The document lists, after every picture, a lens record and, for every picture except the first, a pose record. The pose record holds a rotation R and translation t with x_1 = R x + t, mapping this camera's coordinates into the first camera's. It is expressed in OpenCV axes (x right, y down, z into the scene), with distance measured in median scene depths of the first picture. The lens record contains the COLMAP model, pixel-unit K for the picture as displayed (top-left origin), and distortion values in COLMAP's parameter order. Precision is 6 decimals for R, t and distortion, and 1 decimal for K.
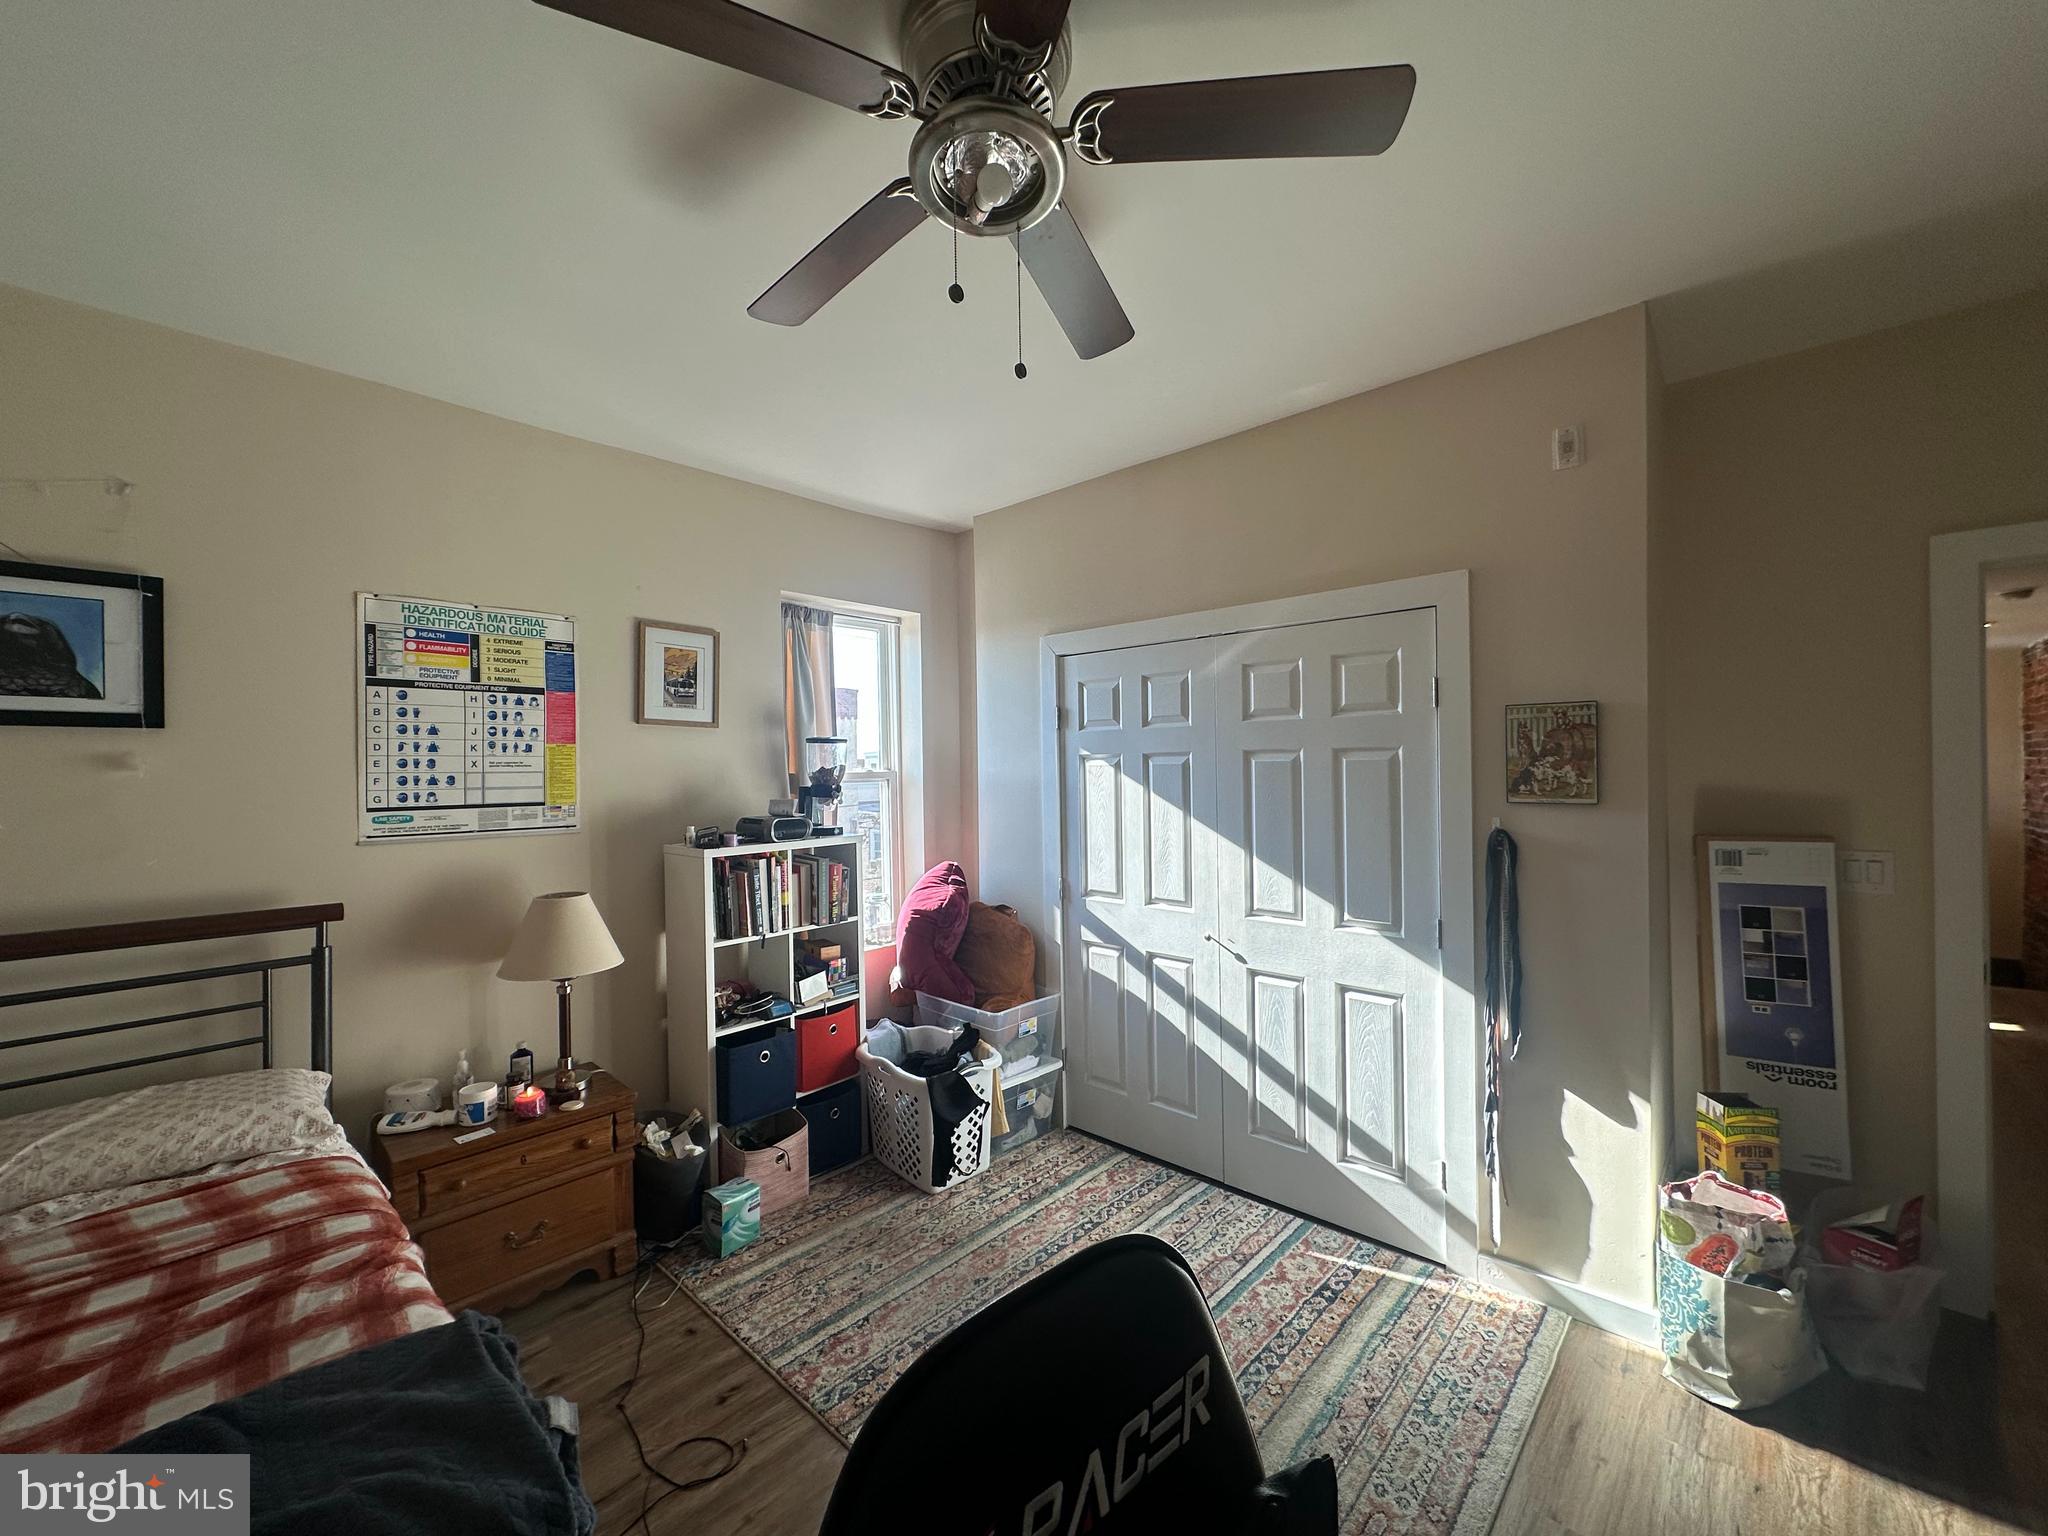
lens RADIAL K [[813.6, 0, 1023.5], [0, 813.6, 764.7], [0, 0, 1]] dist [-0.000973, -0.000372]
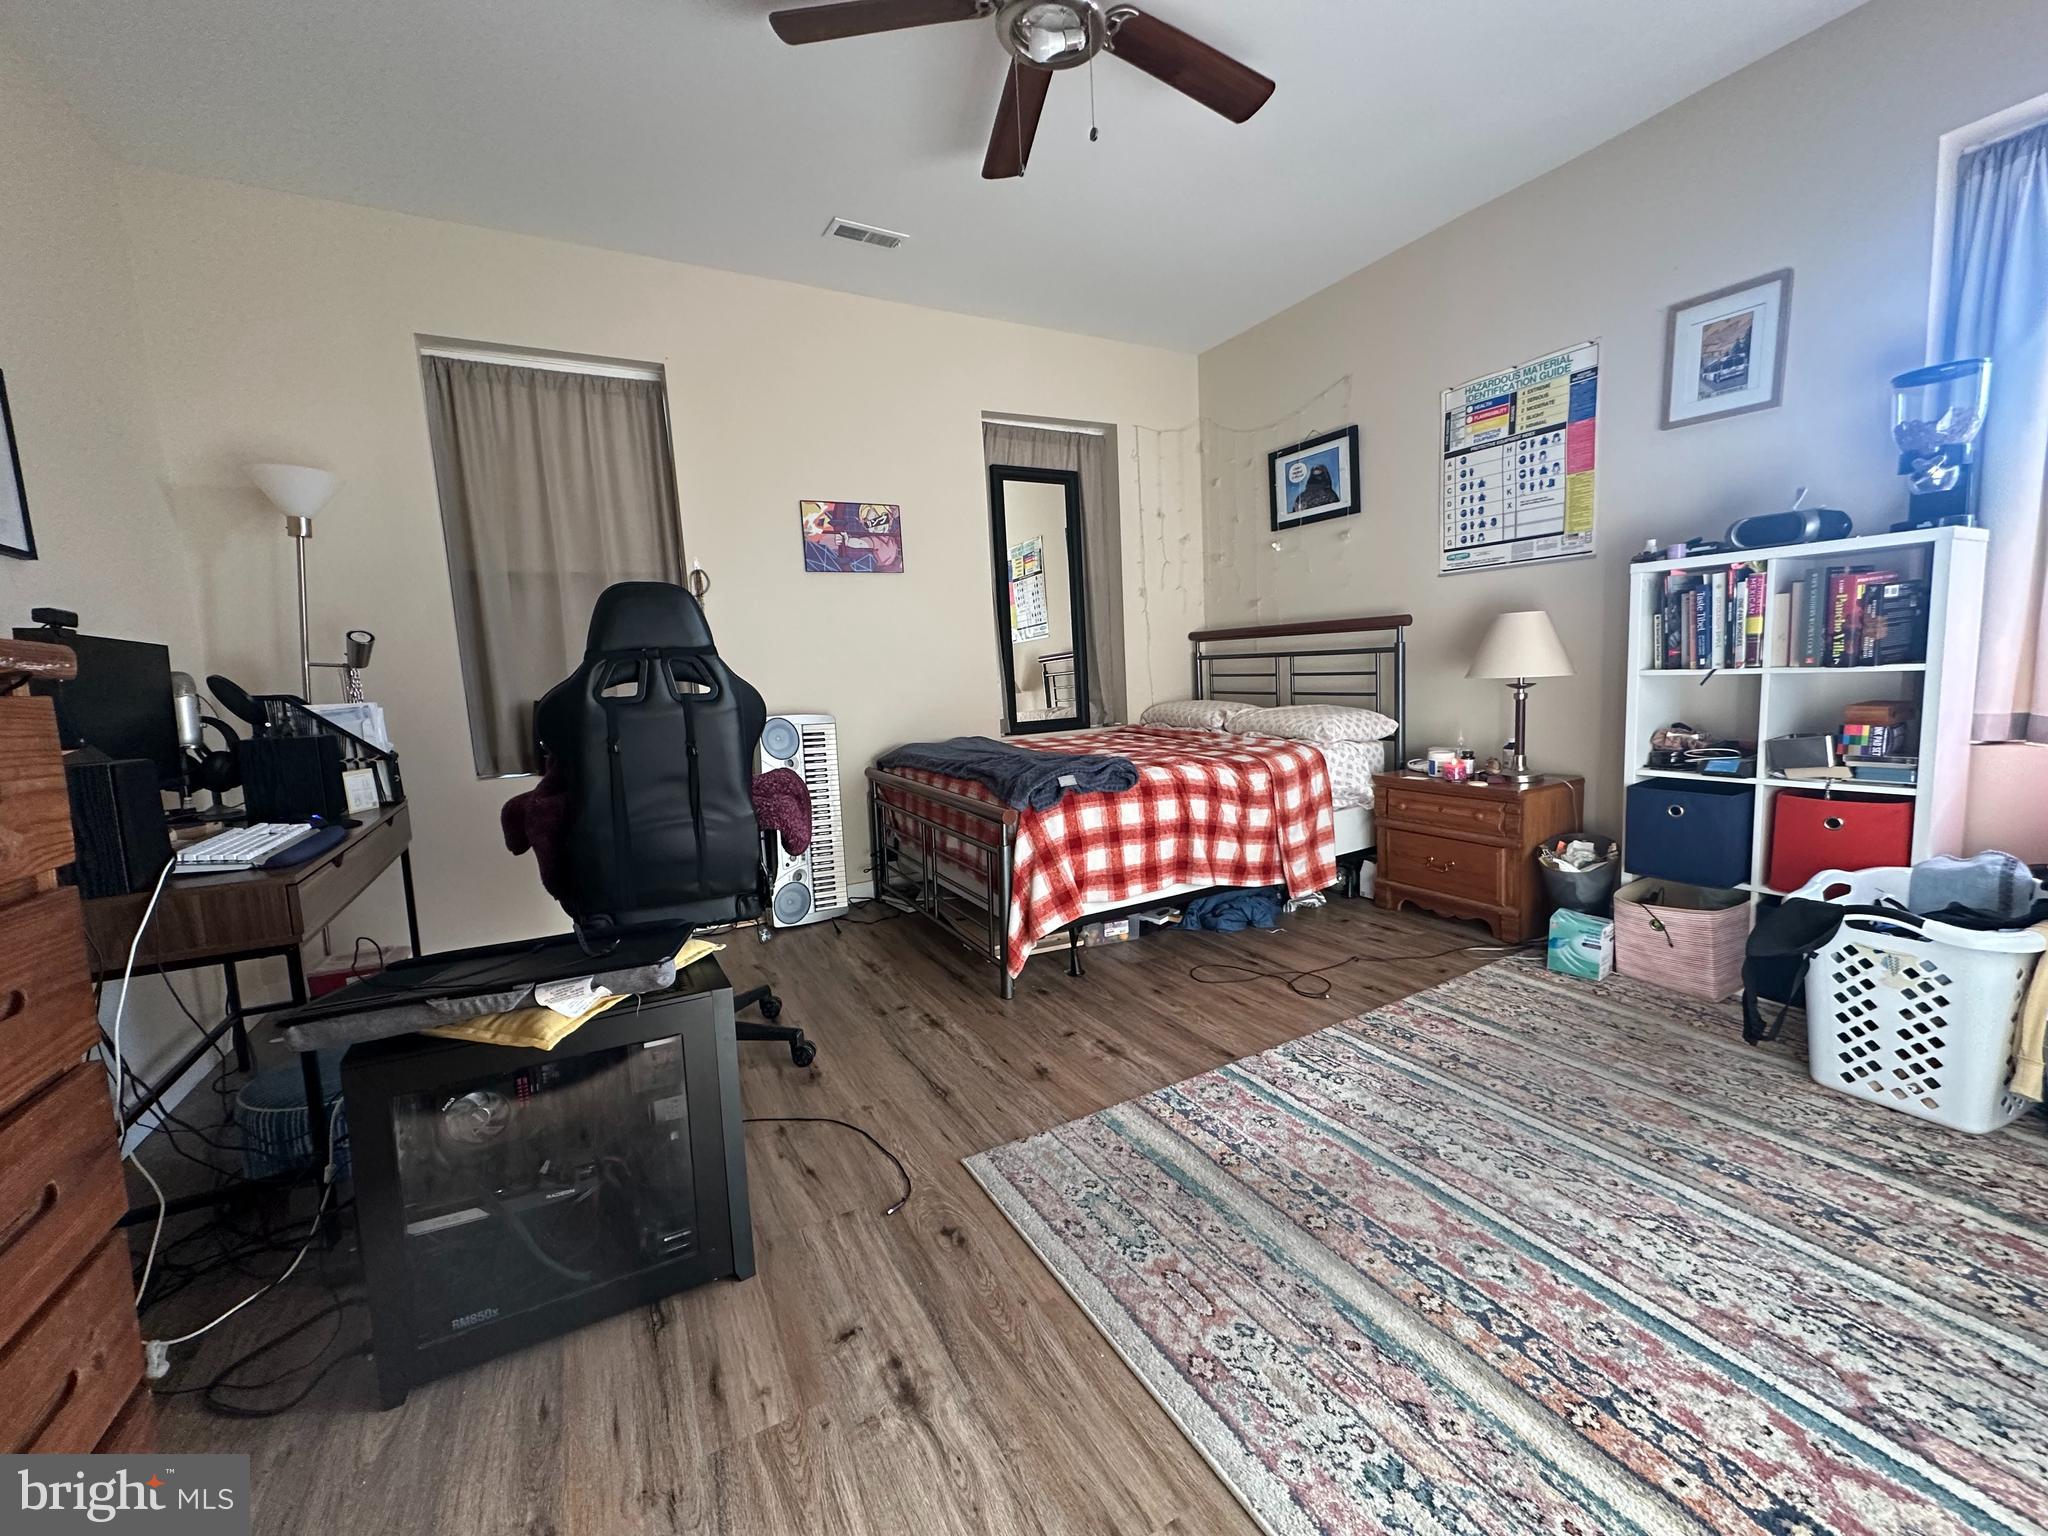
lens RADIAL K [[813.6, 0, 1023.3], [0, 813.6, 763.6], [0, 0, 1]] dist [-0.000973, -0.000372]
pose [[-0.308733, 0.150128, -0.939226, 0.722603], [0.064739, 0.988492, 0.136723, 0.162316], [0.948943, -0.018594, -0.314899, 0.670384]]
